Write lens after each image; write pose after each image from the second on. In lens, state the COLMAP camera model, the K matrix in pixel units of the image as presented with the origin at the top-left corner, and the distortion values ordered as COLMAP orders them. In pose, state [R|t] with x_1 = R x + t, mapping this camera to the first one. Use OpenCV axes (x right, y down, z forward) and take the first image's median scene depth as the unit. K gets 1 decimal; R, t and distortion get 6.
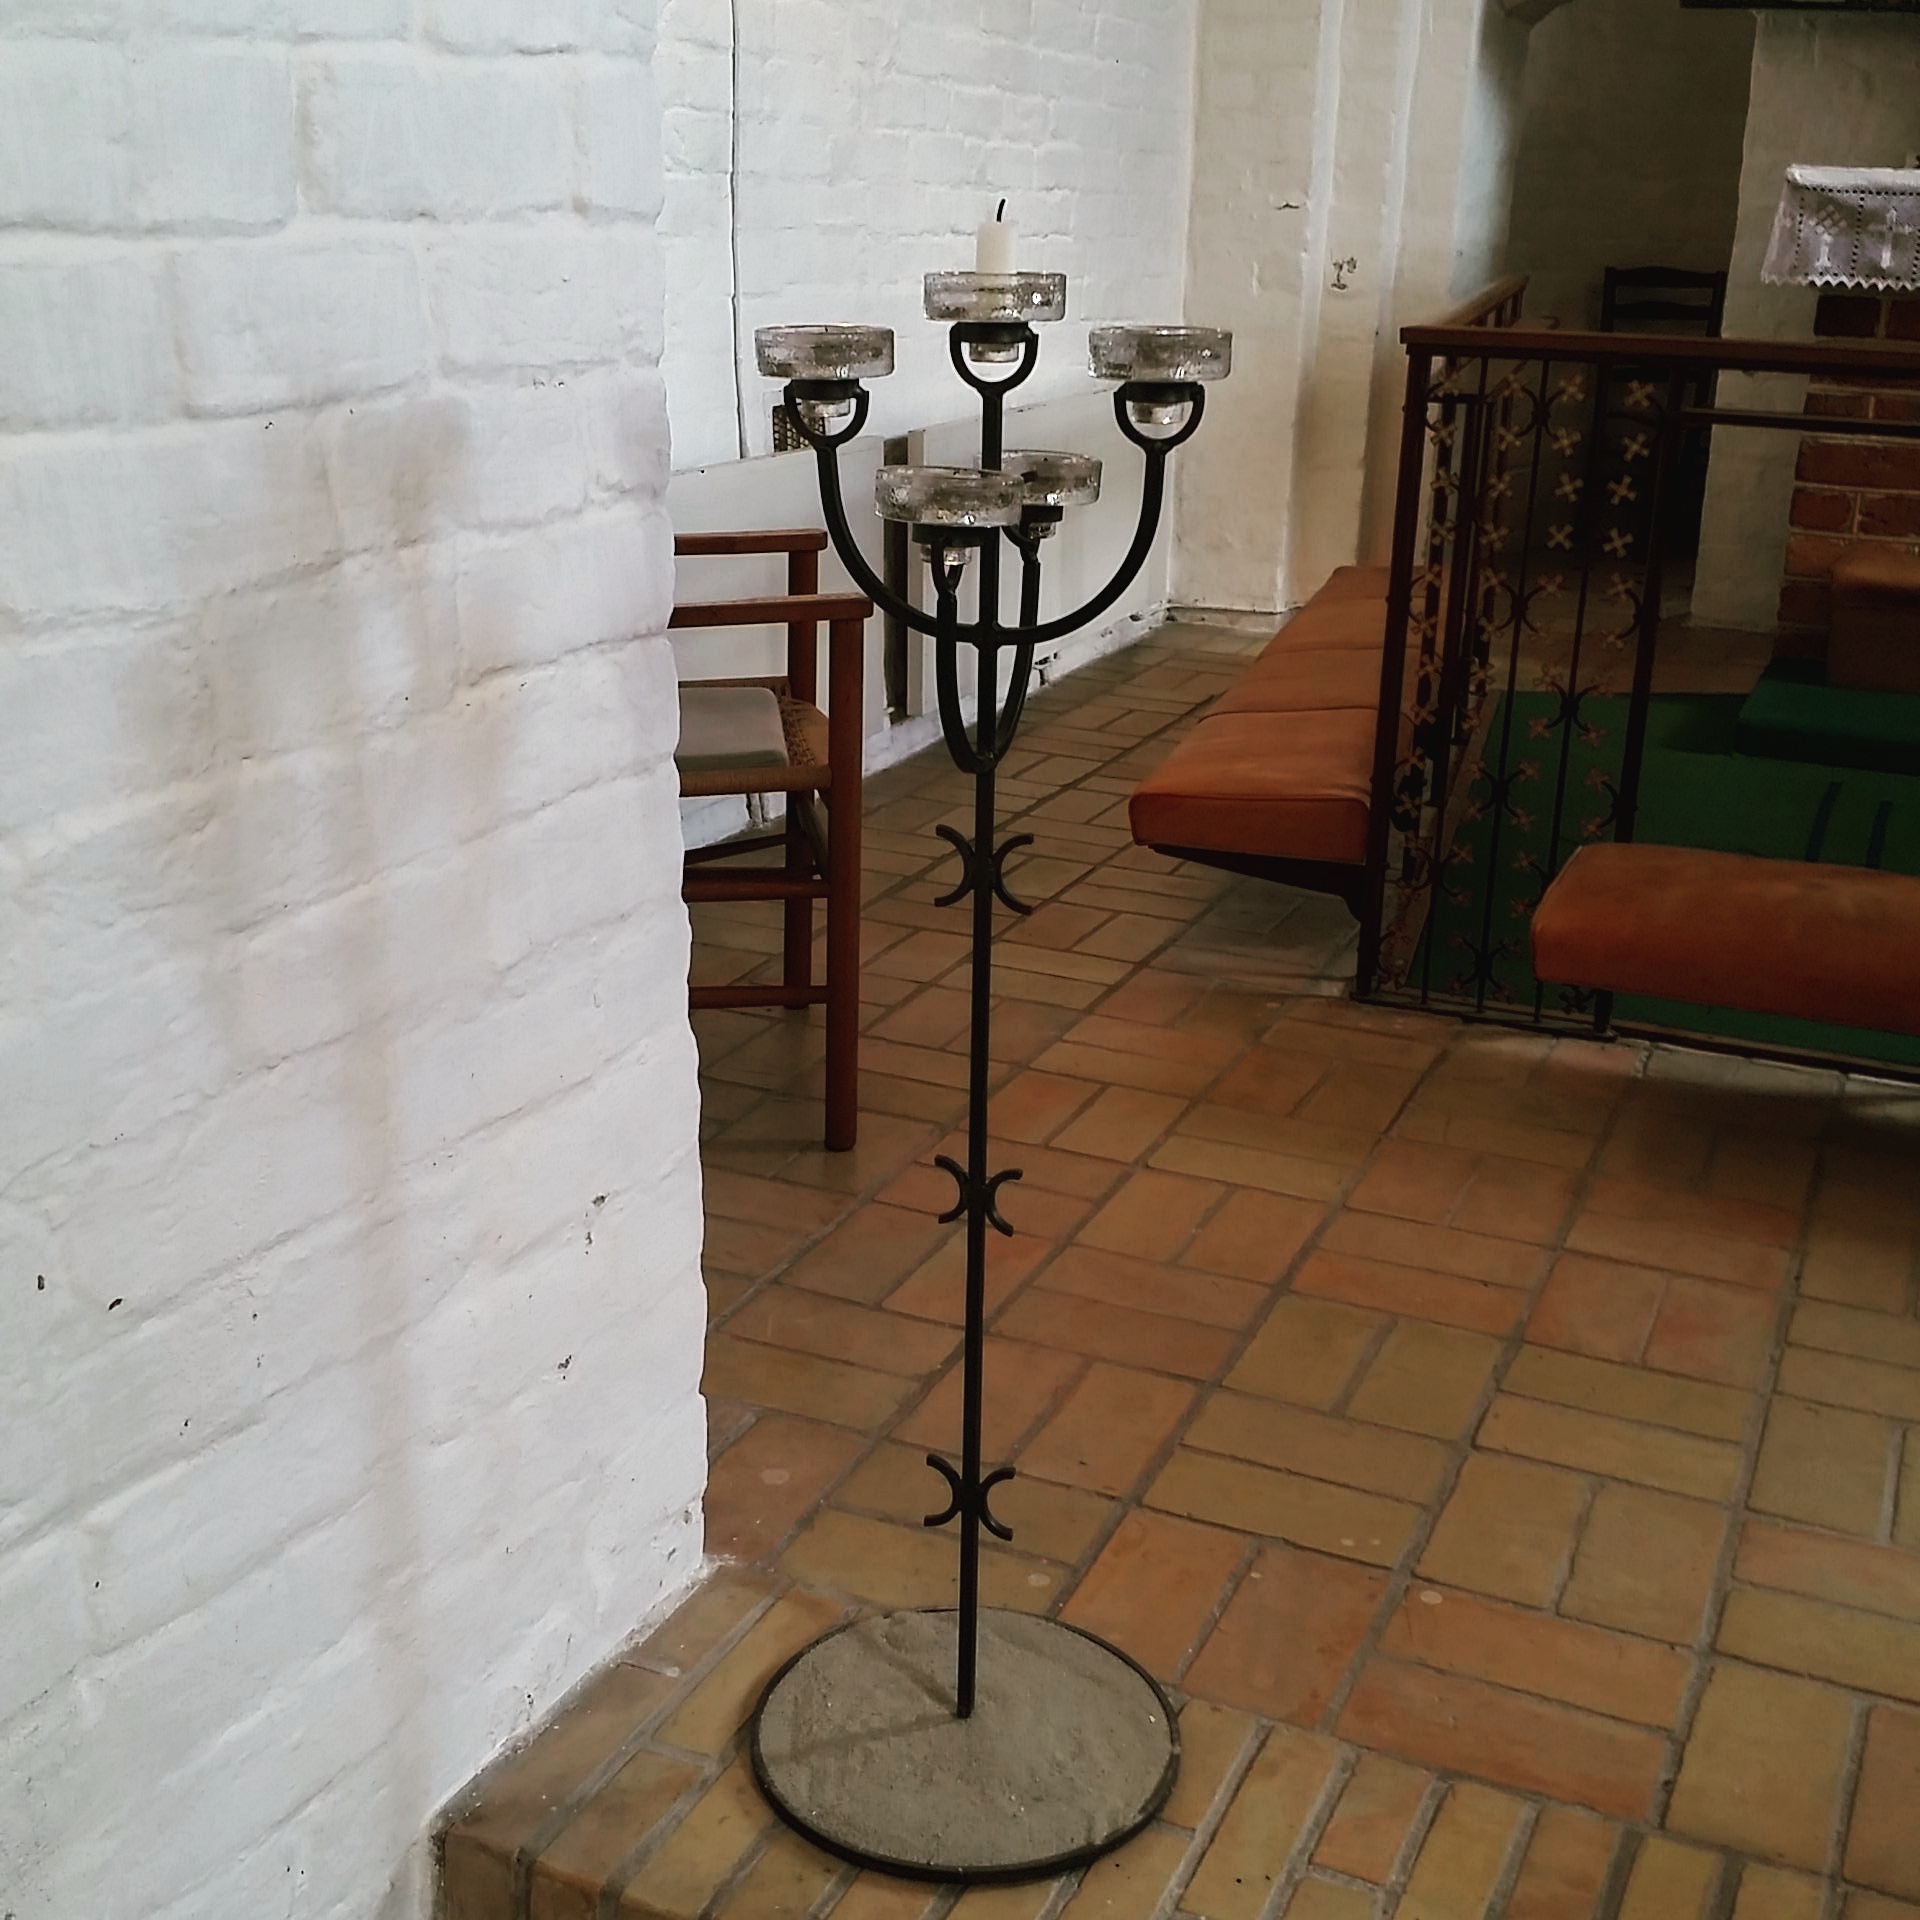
lens RADIAL K [[2381.0, 0, 952.6], [0, 2381.0, 948.9], [0, 0, 1]] dist [0.171888, -0.451541]
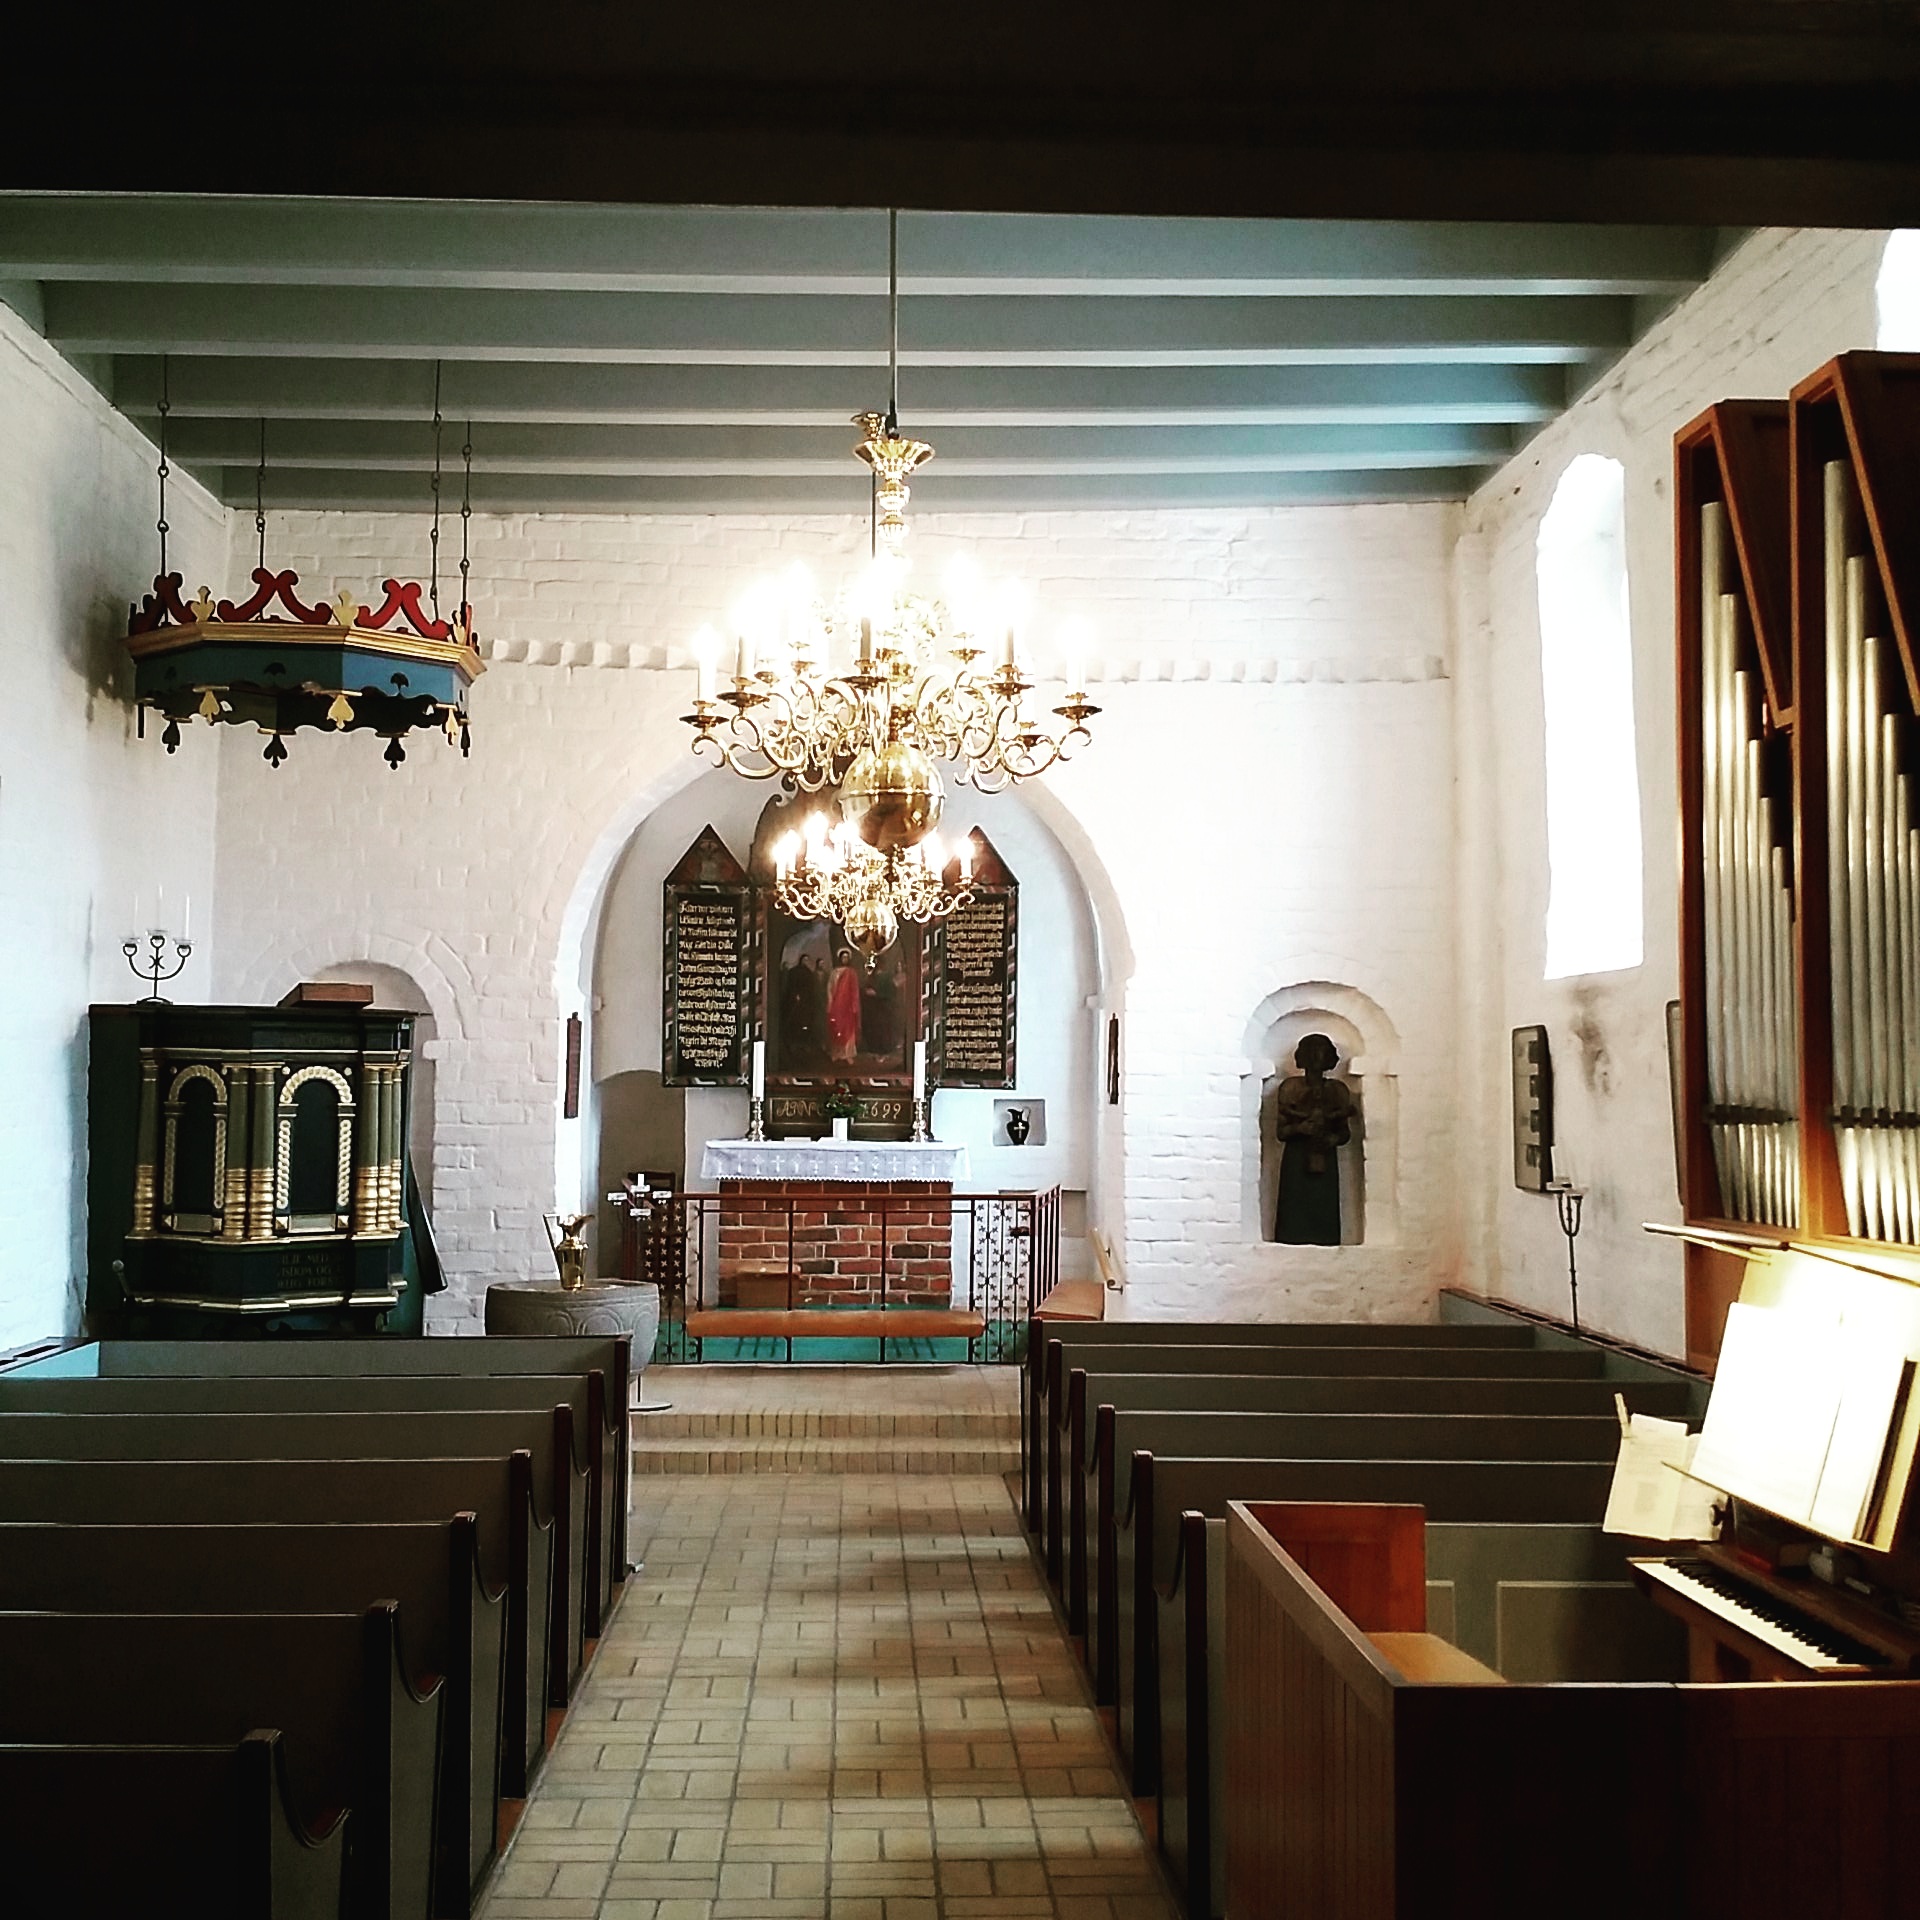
lens RADIAL K [[2381.0, 0, 952.6], [0, 2381.0, 948.9], [0, 0, 1]] dist [0.171888, -0.451541]
pose [[0.898586, 0.008628, 0.438713, -1.066160], [0.147850, 0.935389, -0.321228, 0.709507], [-0.413139, 0.353515, 0.839252, -2.663401]]
